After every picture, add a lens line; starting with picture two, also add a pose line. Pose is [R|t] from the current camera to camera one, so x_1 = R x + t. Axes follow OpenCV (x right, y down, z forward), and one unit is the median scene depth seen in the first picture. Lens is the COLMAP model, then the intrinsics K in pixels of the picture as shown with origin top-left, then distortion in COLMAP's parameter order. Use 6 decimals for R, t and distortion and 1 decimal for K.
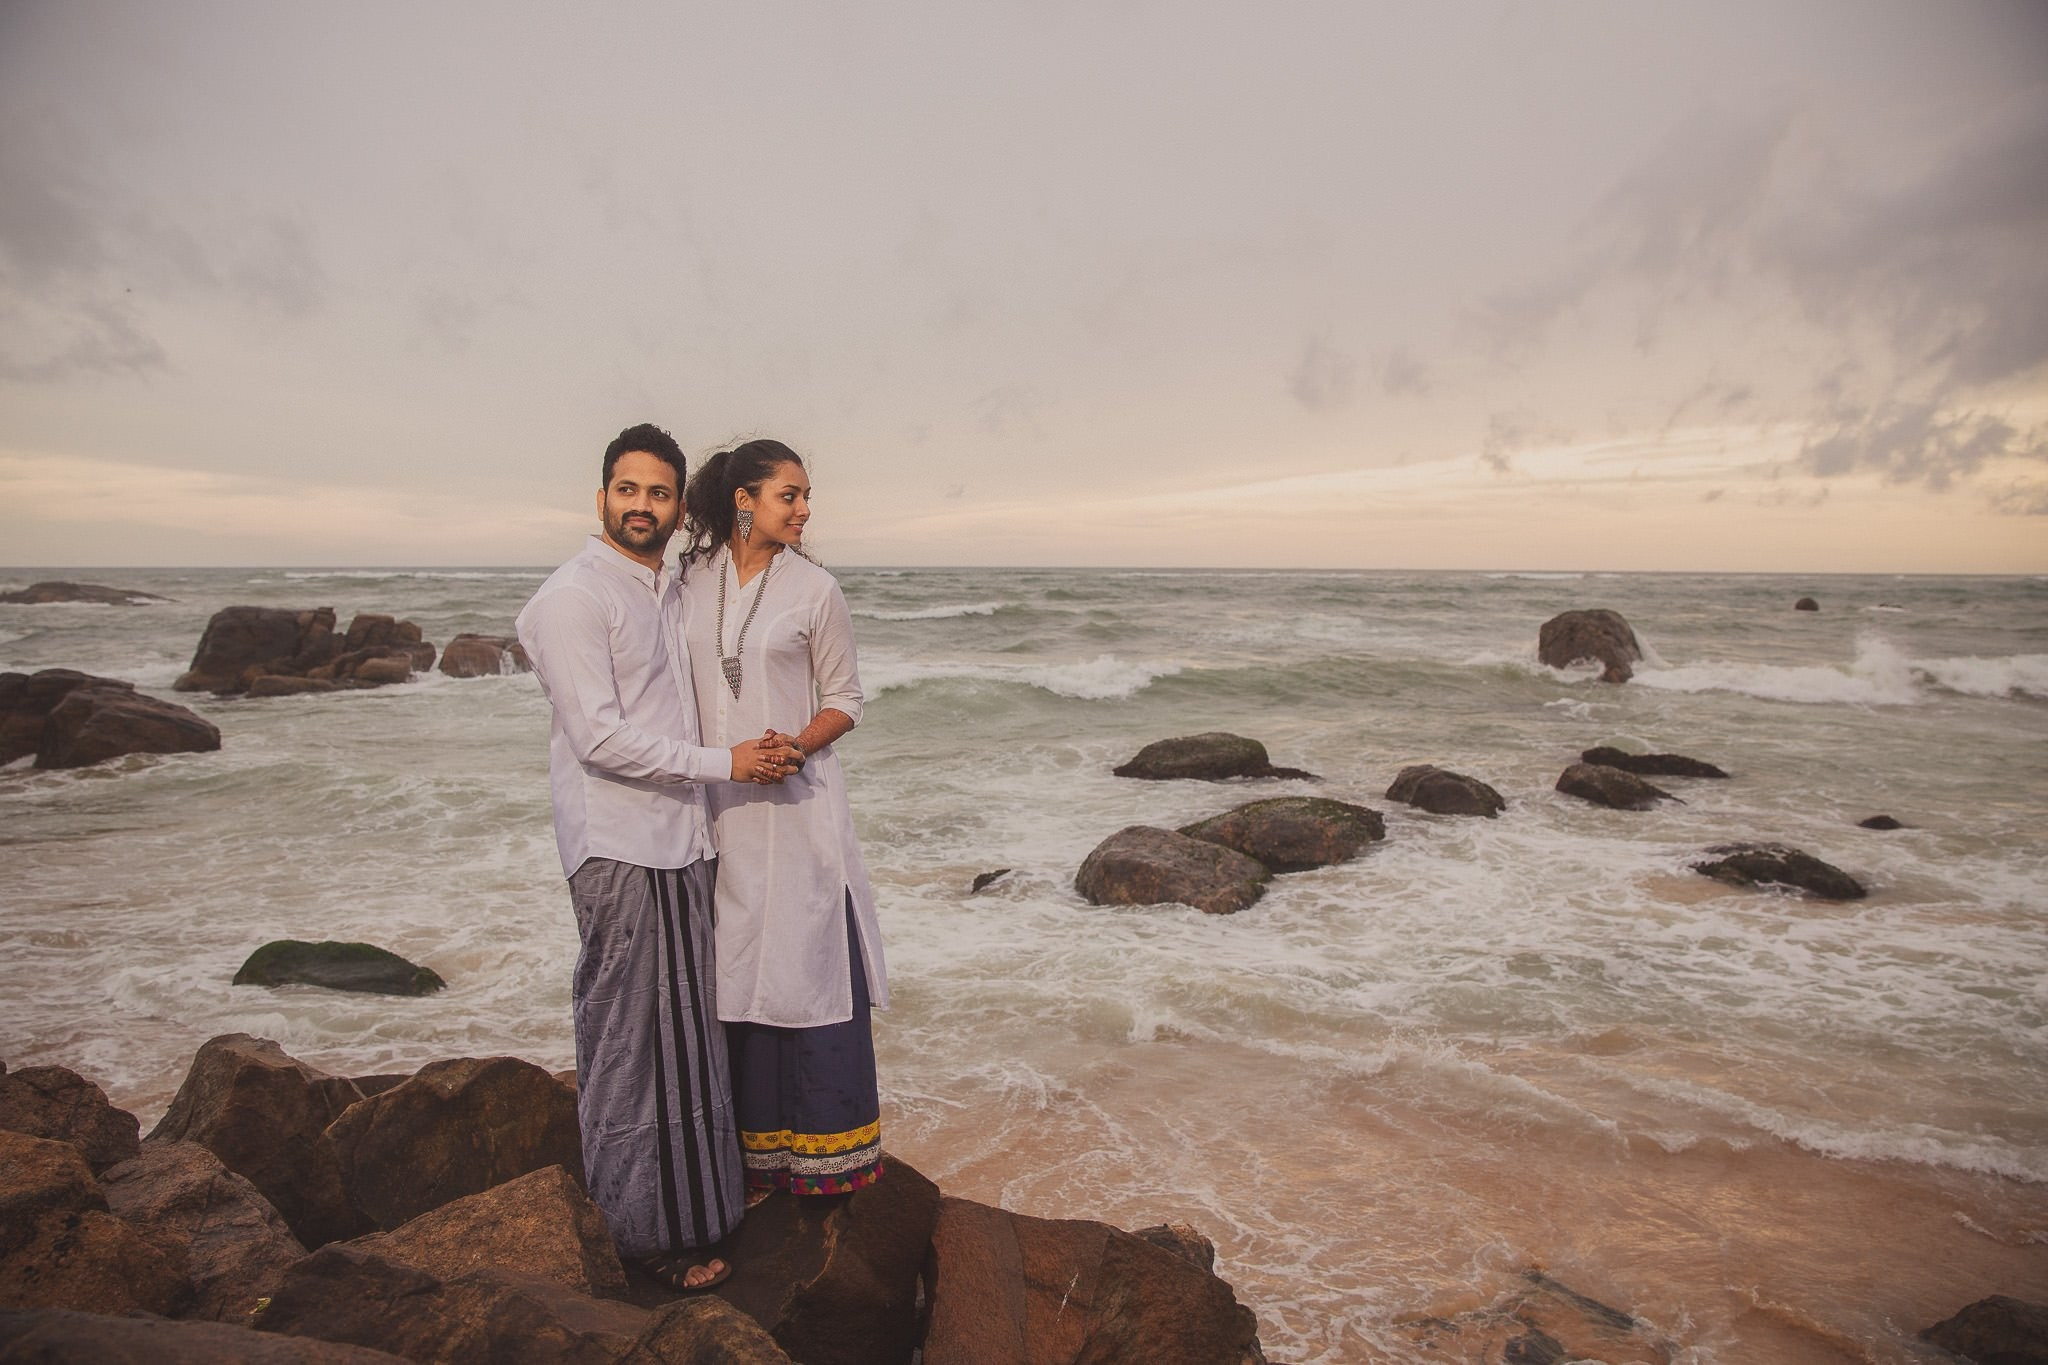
lens RADIAL K [[1392.7, 0, 1034.5], [0, 1392.7, 683.4], [0, 0, 1]] dist [-0.103149, 0.071683]
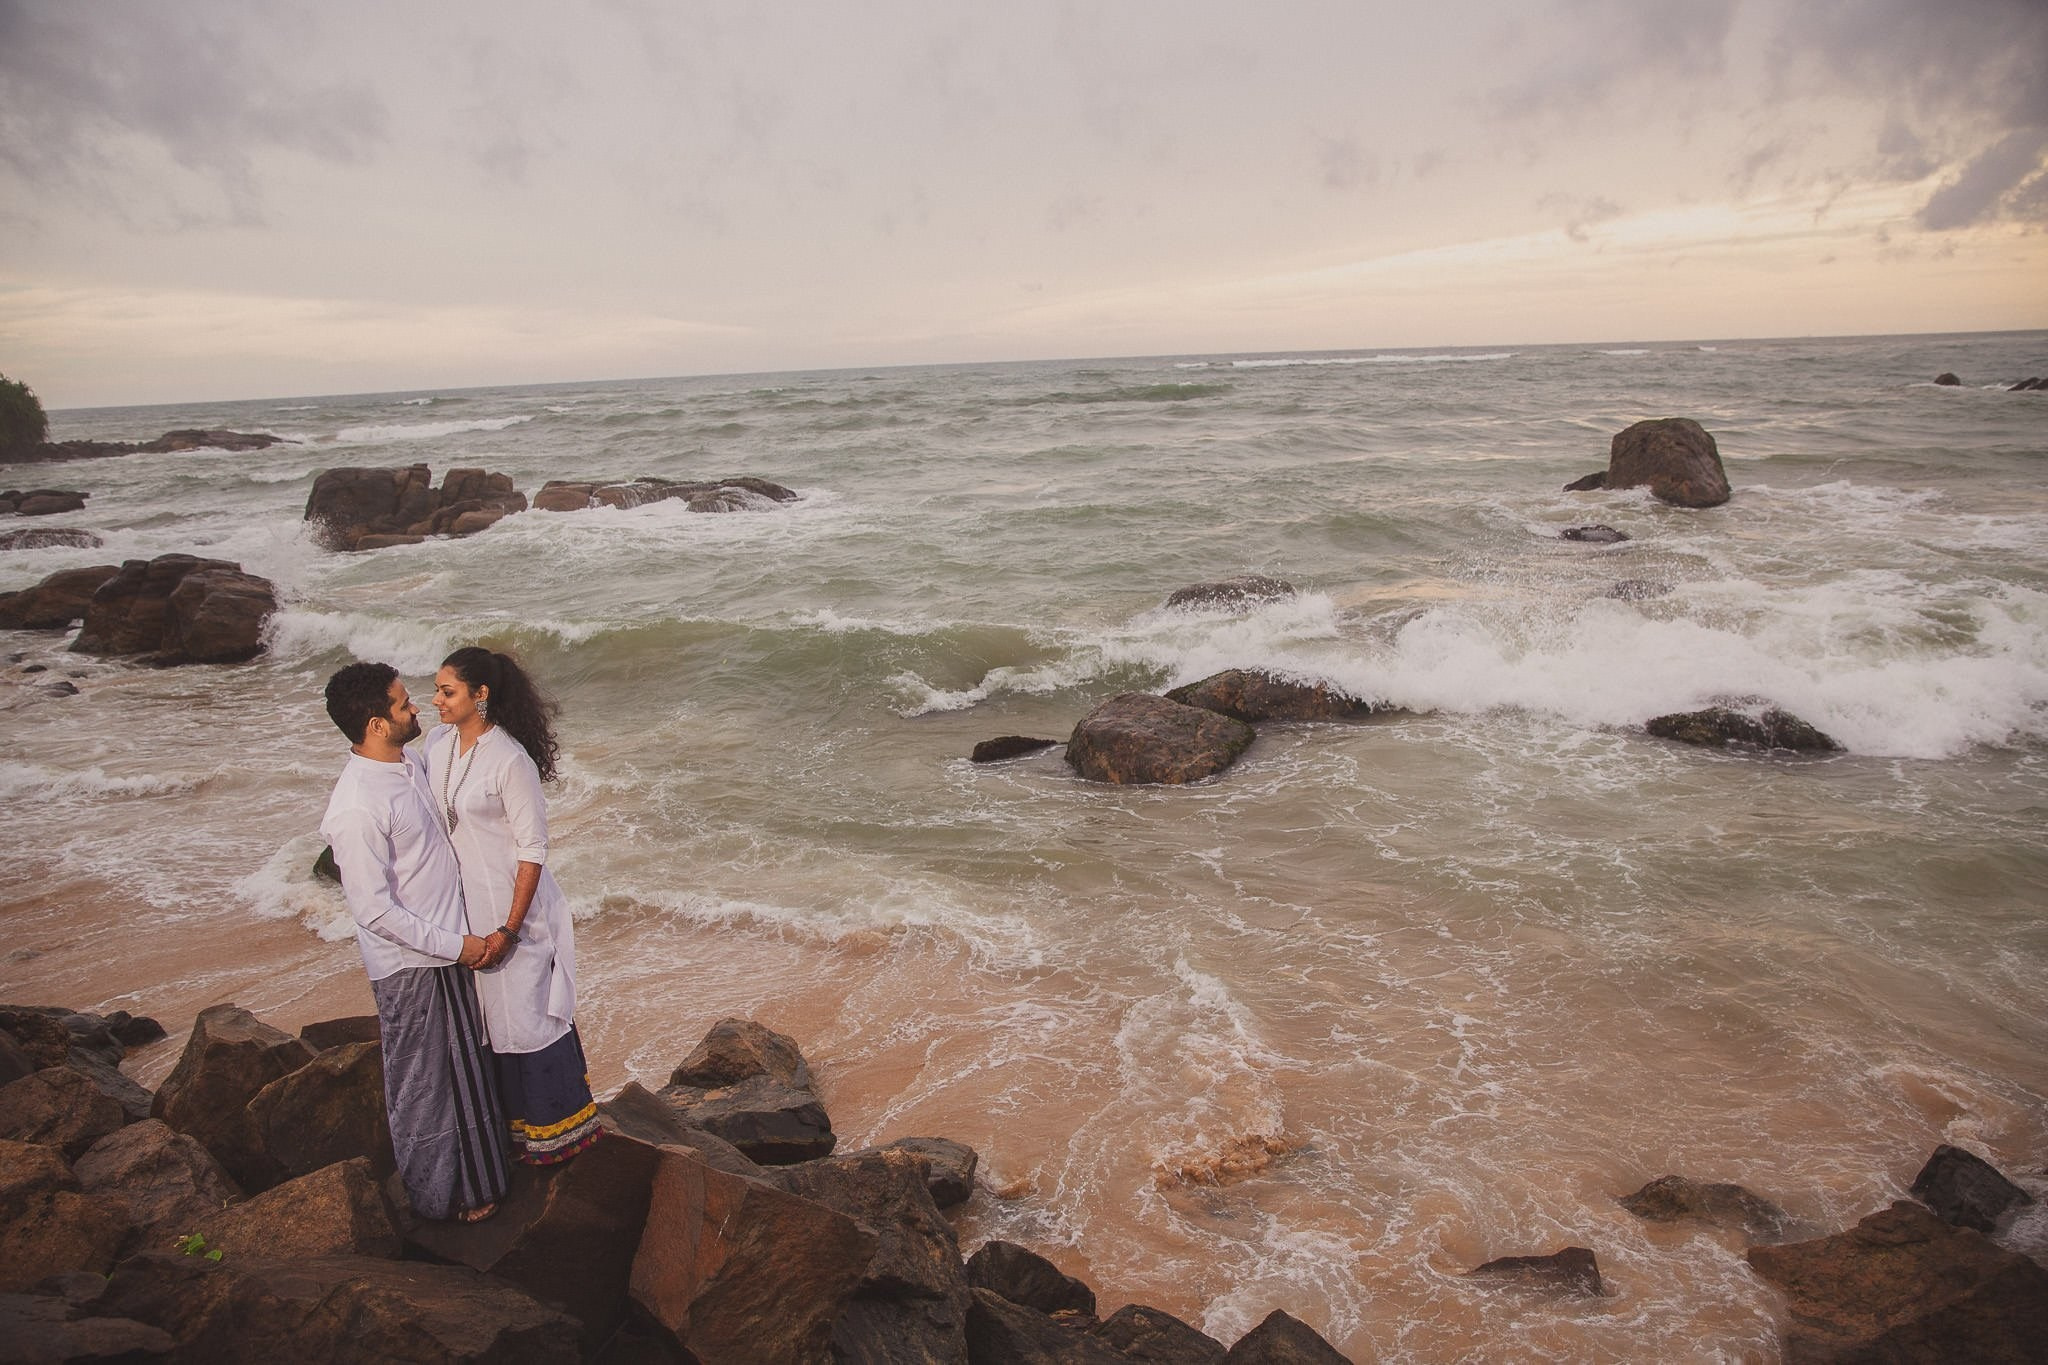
lens RADIAL K [[1392.7, 0, 1030.8], [0, 1392.7, 669.7], [0, 0, 1]] dist [-0.103149, 0.071683]
pose [[0.995950, -0.027850, -0.085483, 0.362717], [0.039189, 0.990209, 0.133980, -0.236333], [0.080915, -0.136787, 0.987290, -0.236790]]
